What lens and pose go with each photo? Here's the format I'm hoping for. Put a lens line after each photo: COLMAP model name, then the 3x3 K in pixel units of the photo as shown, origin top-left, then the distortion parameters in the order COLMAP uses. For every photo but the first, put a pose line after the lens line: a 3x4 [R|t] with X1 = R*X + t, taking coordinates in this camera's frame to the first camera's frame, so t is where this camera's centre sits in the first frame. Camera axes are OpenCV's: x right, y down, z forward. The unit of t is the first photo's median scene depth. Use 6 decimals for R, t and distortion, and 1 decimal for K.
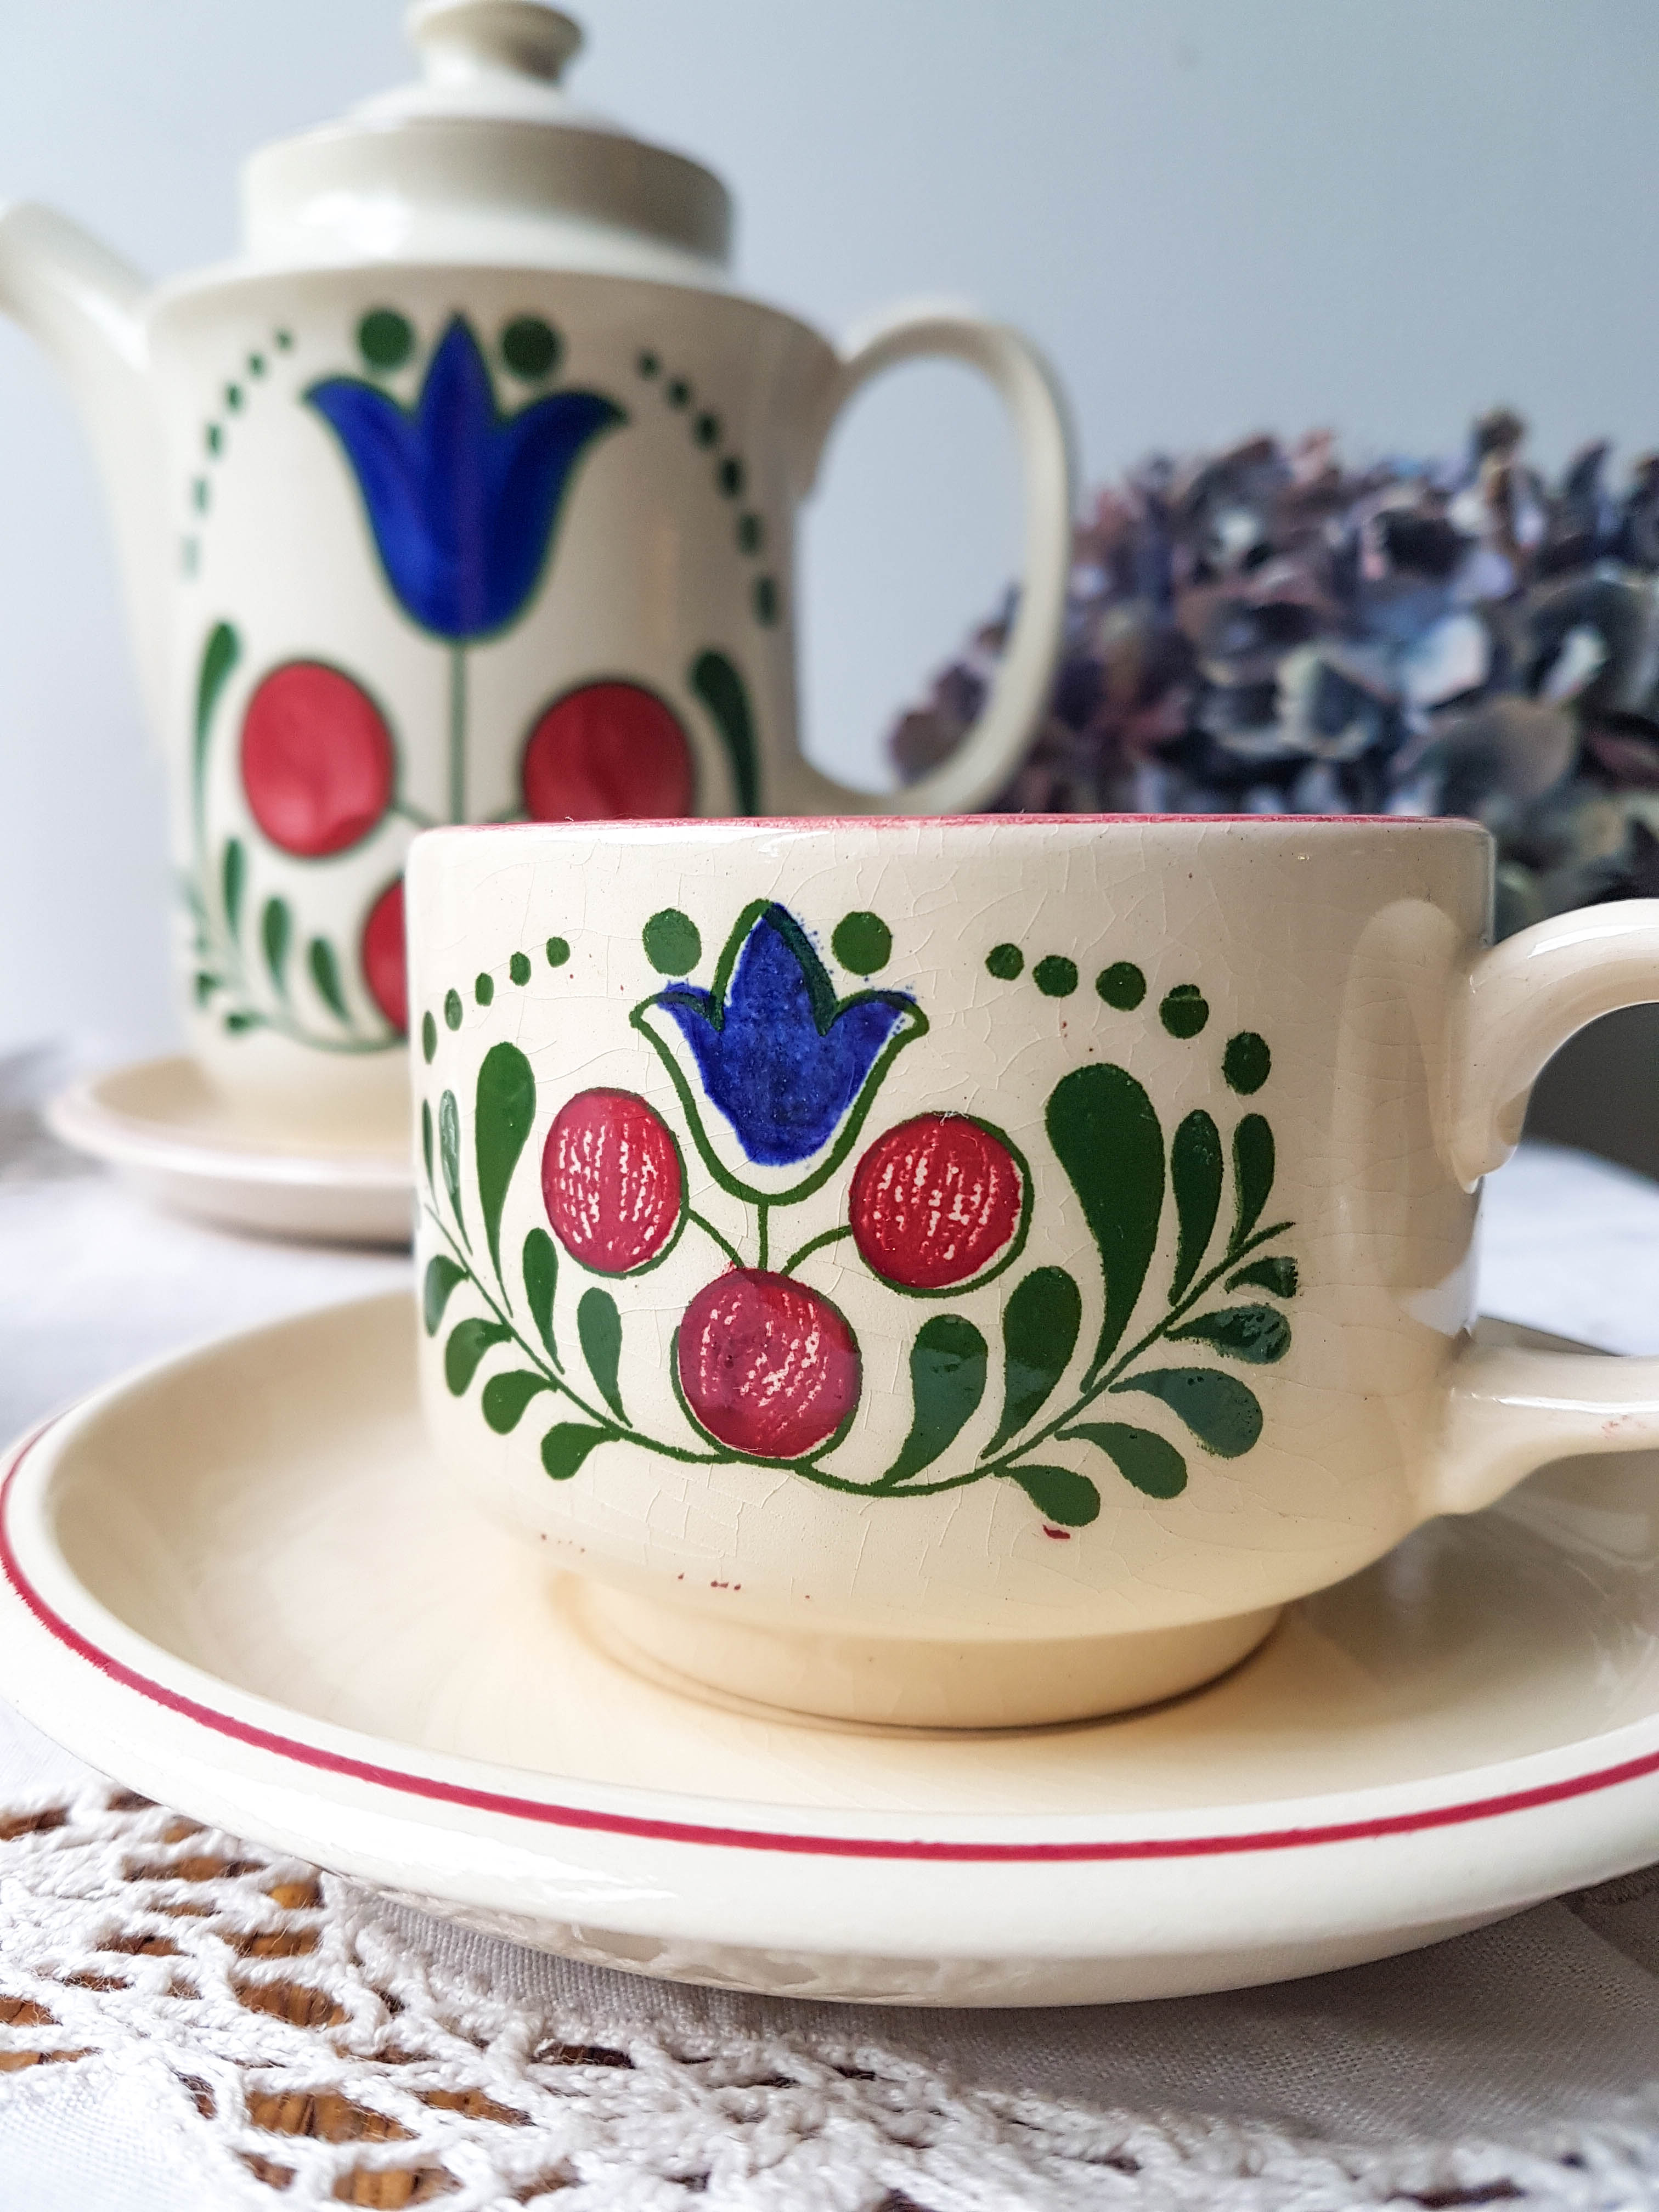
lens RADIAL K [[1729.8, 0, 817.6], [0, 1729.8, 1114.8], [0, 0, 1]] dist [0.118468, -0.314711]
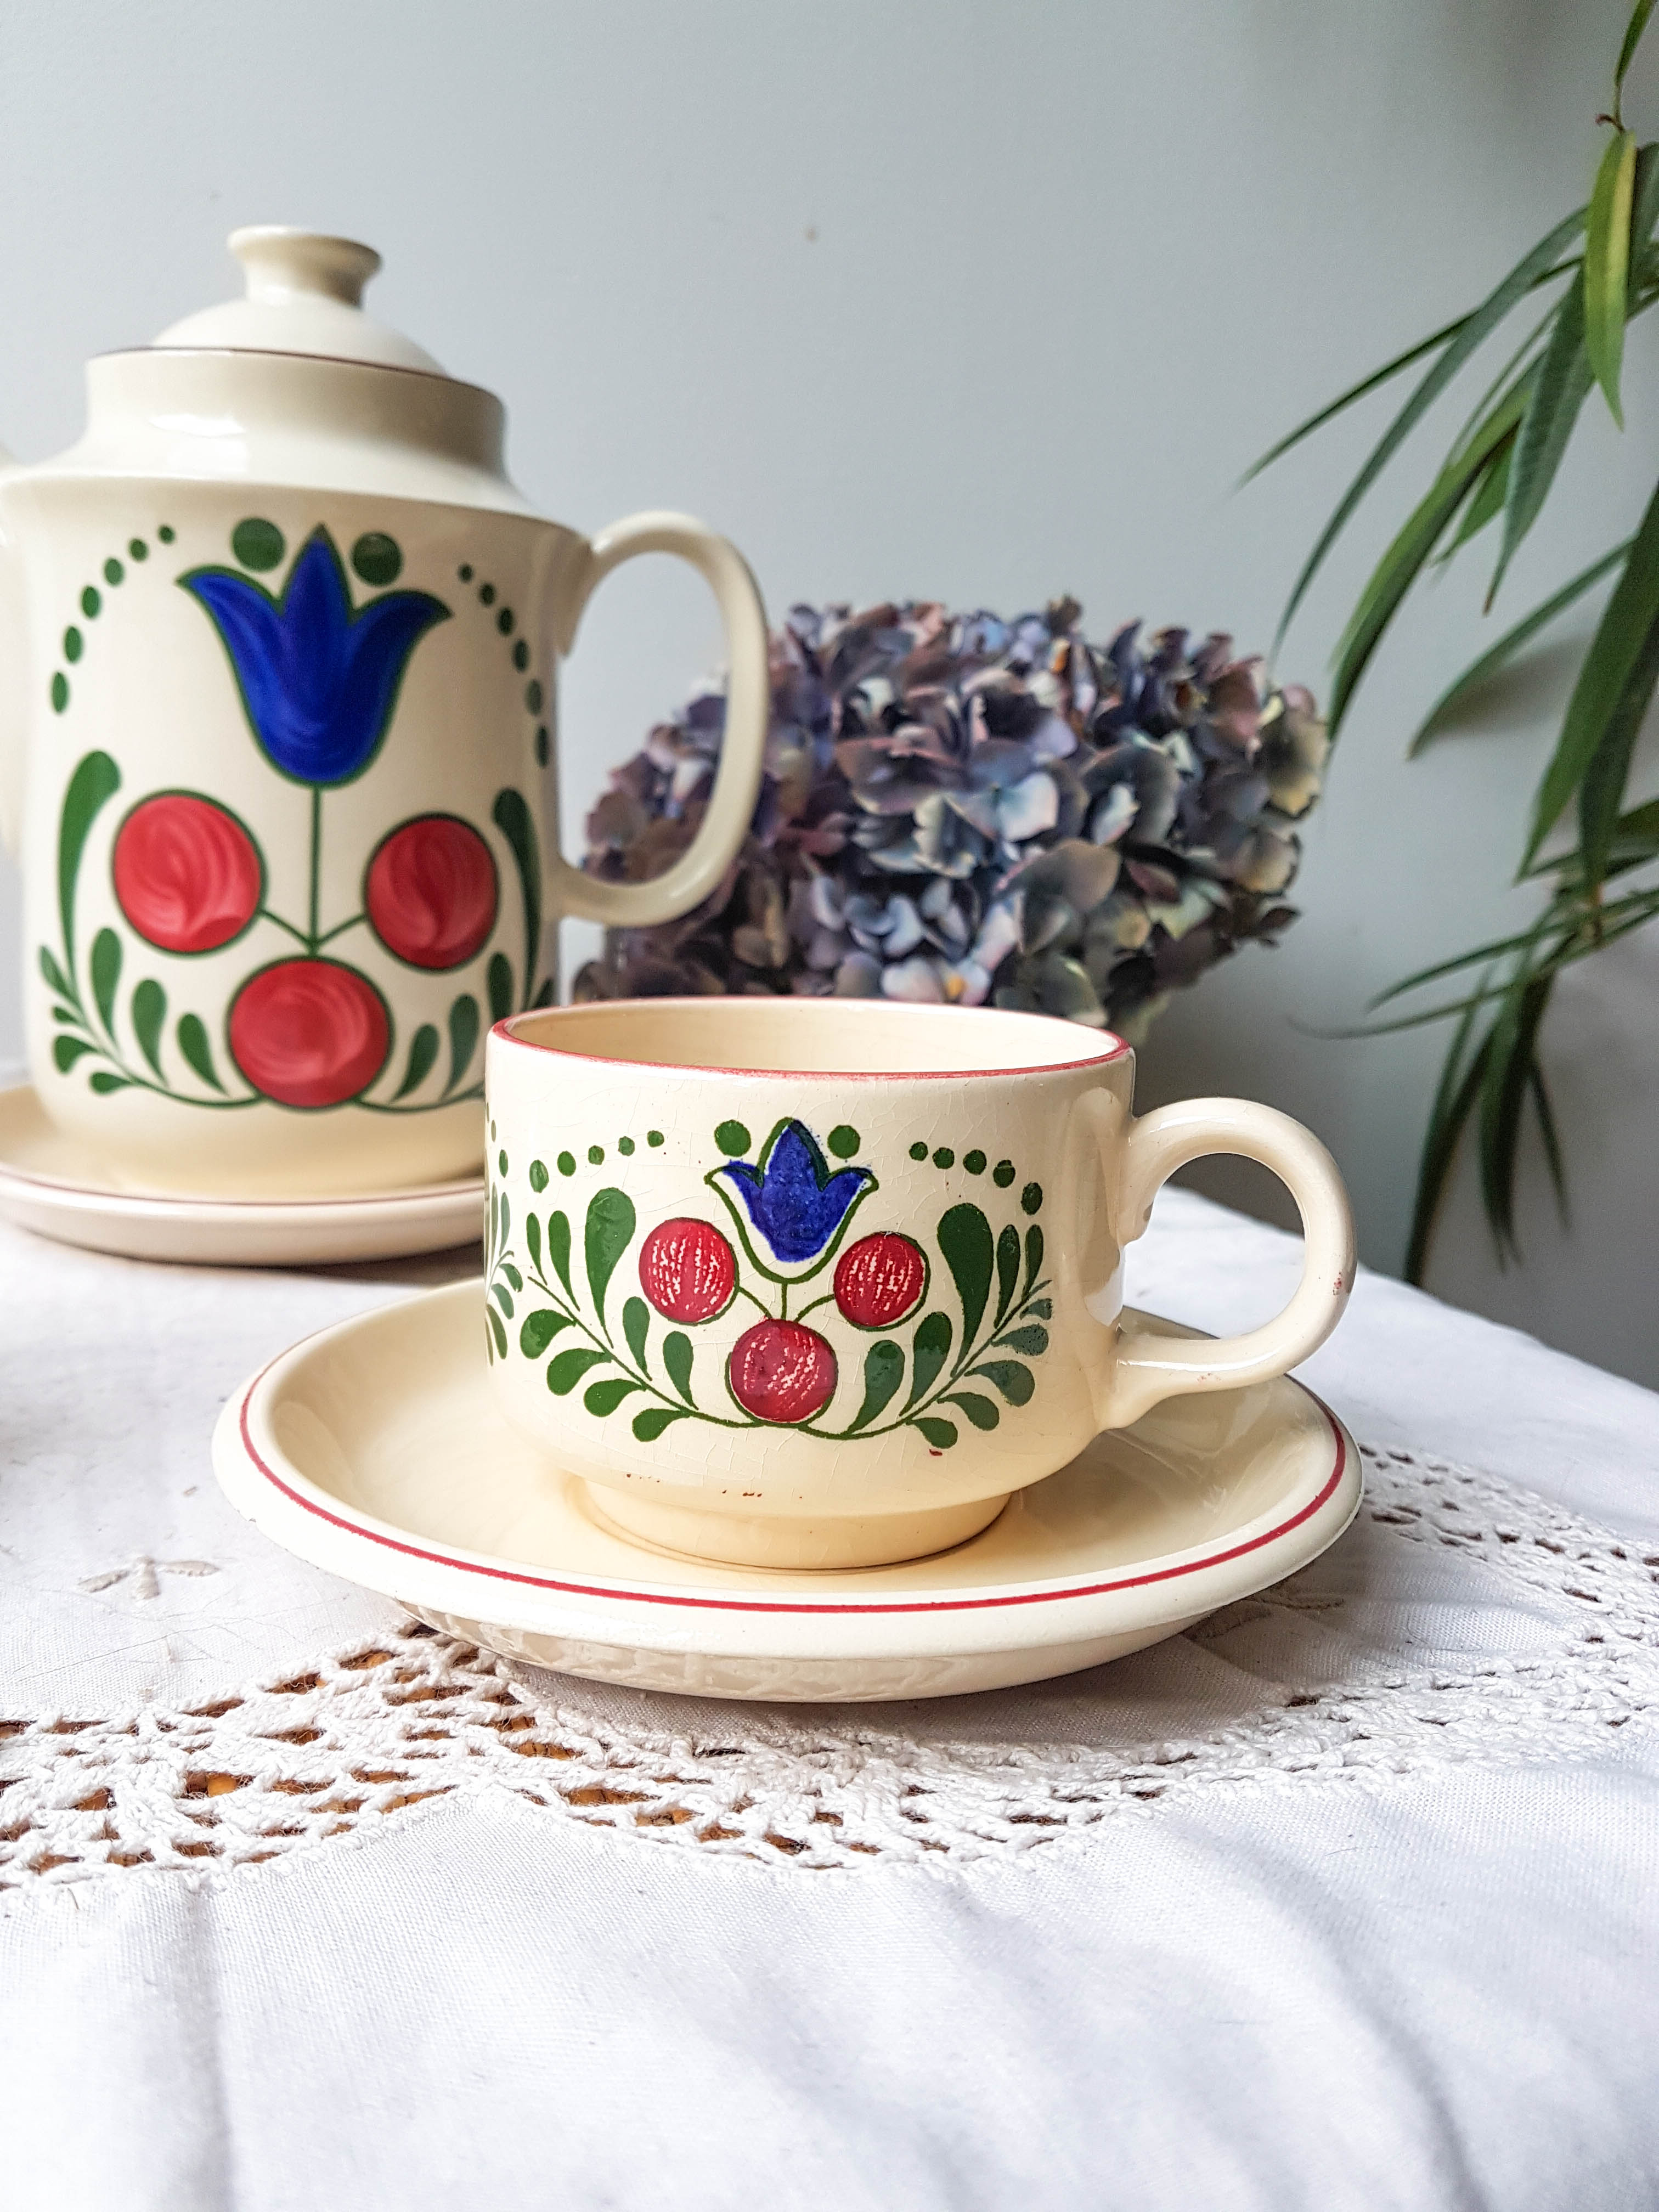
lens RADIAL K [[1729.8, 0, 817.6], [0, 1729.8, 1114.8], [0, 0, 1]] dist [0.118468, -0.314711]
pose [[0.959814, -0.013249, 0.280323, -0.489281], [0.002339, 0.999228, 0.039217, -0.189541], [-0.280626, -0.036985, 0.959104, -0.714872]]
